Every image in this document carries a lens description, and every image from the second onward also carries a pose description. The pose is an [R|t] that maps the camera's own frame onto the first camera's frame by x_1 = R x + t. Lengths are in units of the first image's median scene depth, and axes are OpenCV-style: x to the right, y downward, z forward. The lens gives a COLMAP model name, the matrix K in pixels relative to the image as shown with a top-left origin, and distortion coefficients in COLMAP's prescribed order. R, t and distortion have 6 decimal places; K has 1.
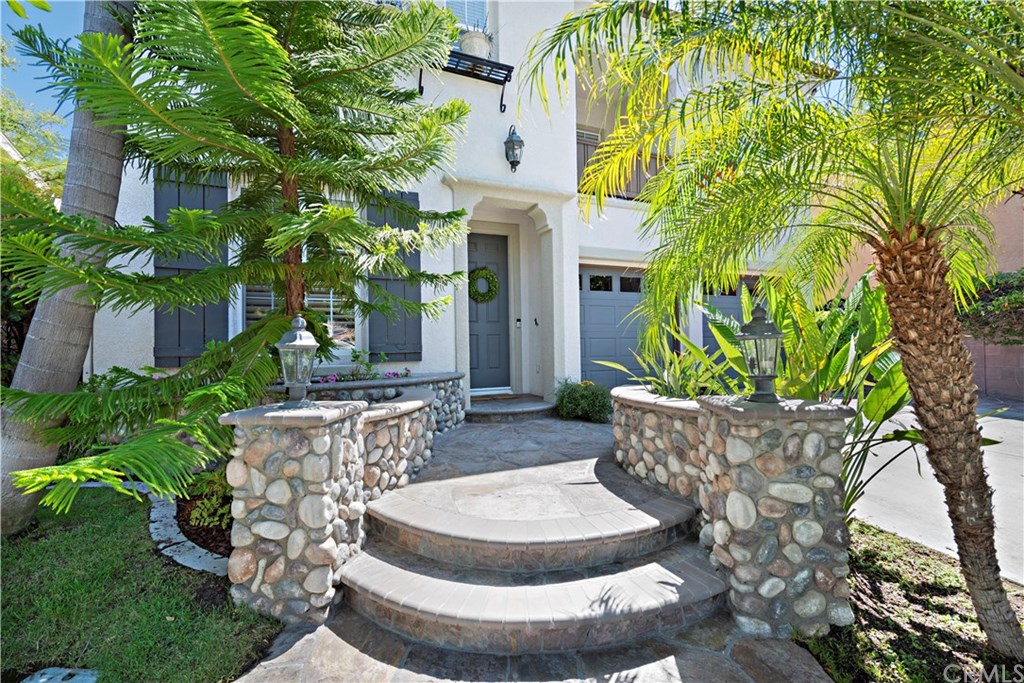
lens RADIAL K [[432.0, 0, 512.0], [0, 432.0, 341.5], [0, 0, 1]] dist [0.009818, -0.000006]
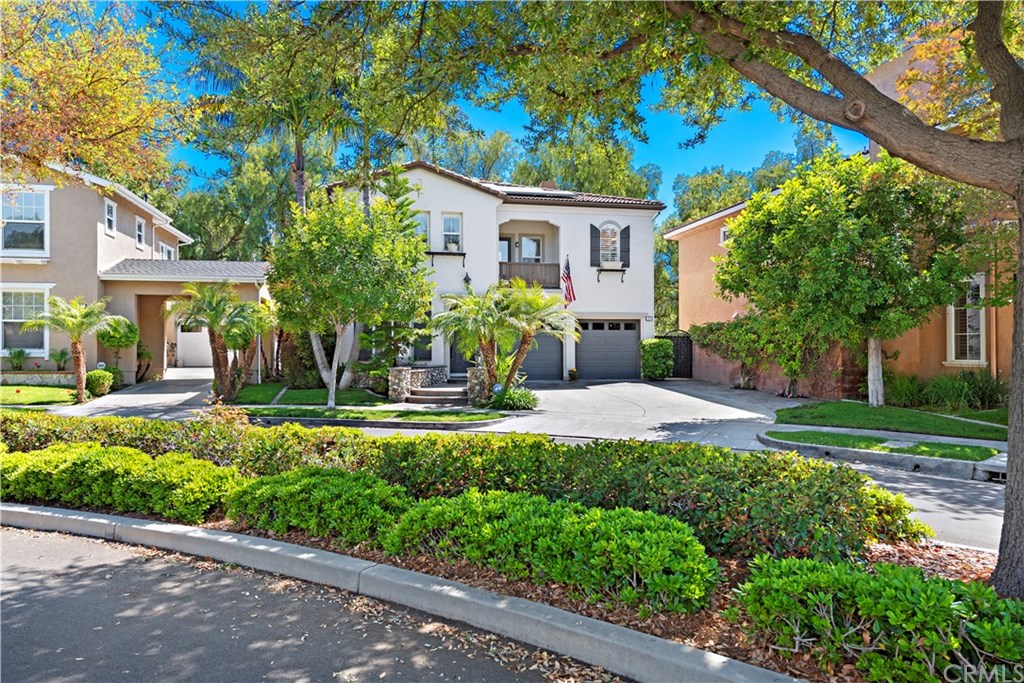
lens RADIAL K [[734.6, 0, 509.6], [0, 734.6, 345.7], [0, 0, 1]] dist [0.025047, -0.000407]
pose [[0.975488, 0.014284, -0.219589, 2.819786], [-0.011776, 0.999850, 0.012727, -0.251965], [0.219737, -0.009829, 0.975510, -7.518426]]
